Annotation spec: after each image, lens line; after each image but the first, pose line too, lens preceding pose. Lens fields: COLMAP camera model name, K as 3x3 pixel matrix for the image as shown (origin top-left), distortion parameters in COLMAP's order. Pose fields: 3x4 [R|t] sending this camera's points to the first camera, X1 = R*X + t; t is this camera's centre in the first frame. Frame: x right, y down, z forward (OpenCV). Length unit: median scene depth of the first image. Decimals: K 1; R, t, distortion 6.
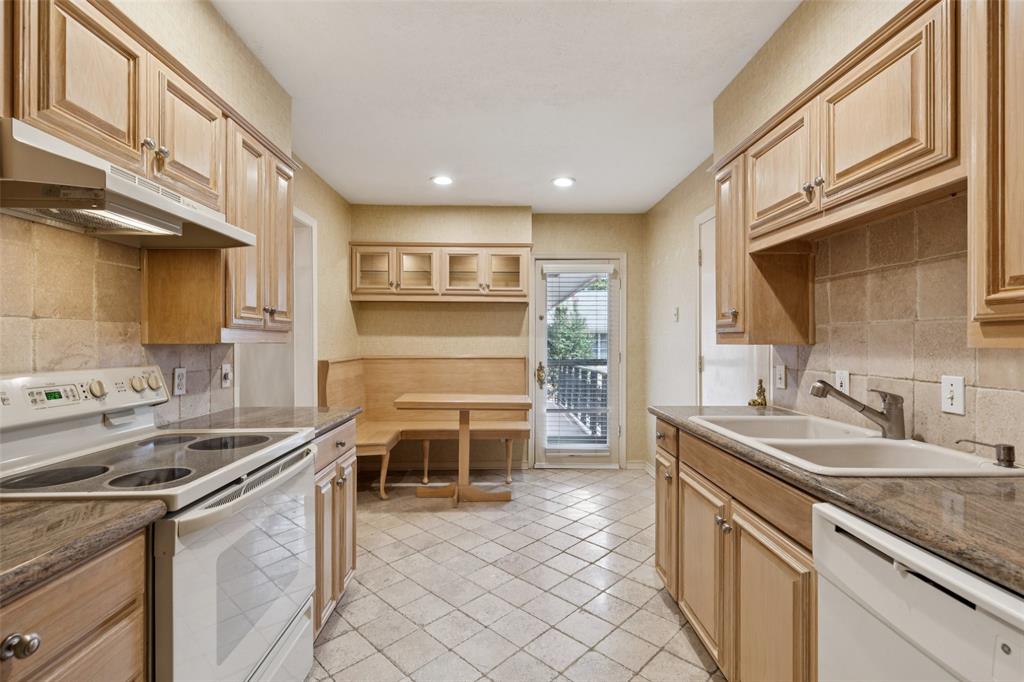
lens RADIAL K [[463.1, 0, 507.5], [0, 463.1, 337.7], [0, 0, 1]] dist [0.009554, -0.002471]
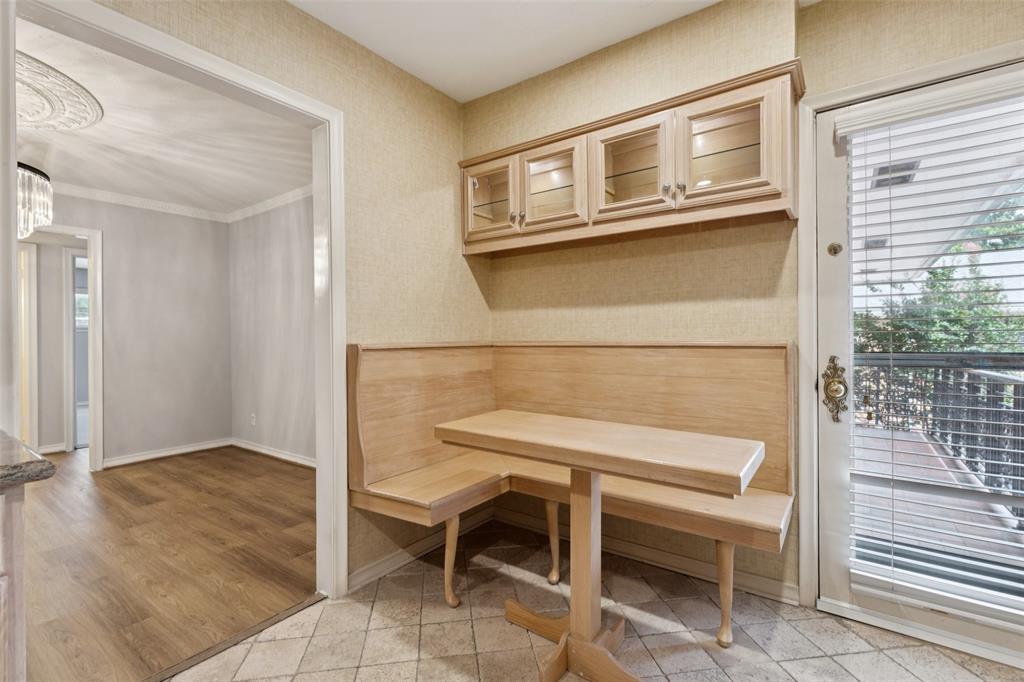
lens RADIAL K [[463.1, 0, 507.4], [0, 463.1, 337.4], [0, 0, 1]] dist [0.009554, -0.002471]
pose [[0.795055, -0.007350, -0.606493, 0.098262], [0.010275, 0.999946, 0.001352, 0.034220], [0.606450, -0.007306, 0.795088, 0.528388]]
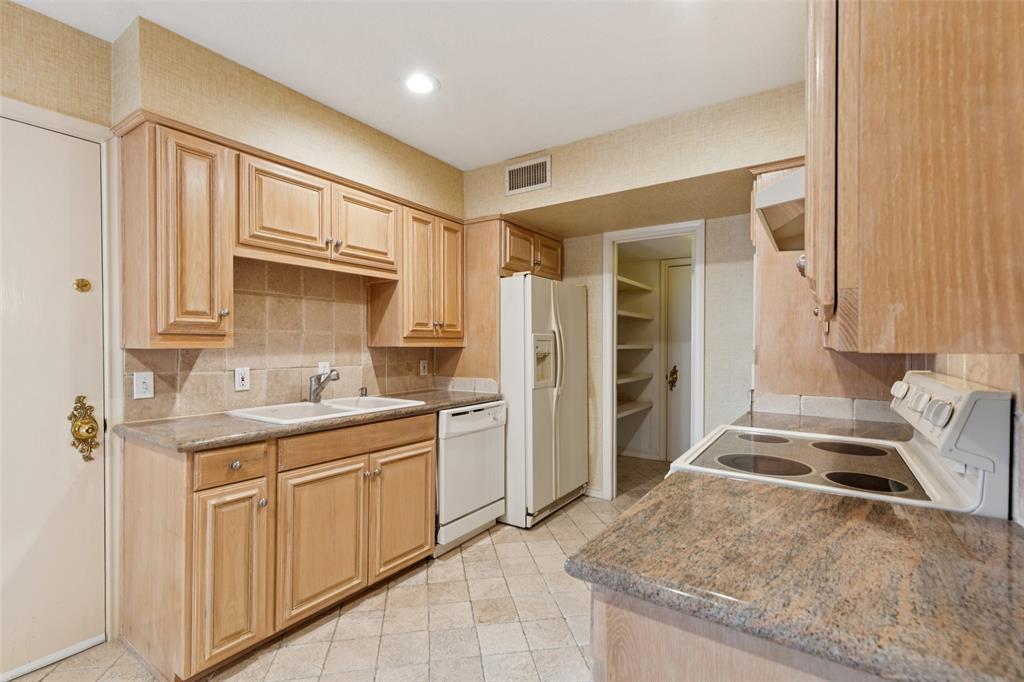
lens RADIAL K [[463.1, 0, 506.1], [0, 463.1, 346.5], [0, 0, 1]] dist [0.009554, -0.002471]
pose [[-0.814025, -0.003721, 0.580819, -0.260952], [-0.004907, 0.999988, -0.000470, 0.005037], [-0.580810, -0.003232, -0.814033, 0.726884]]
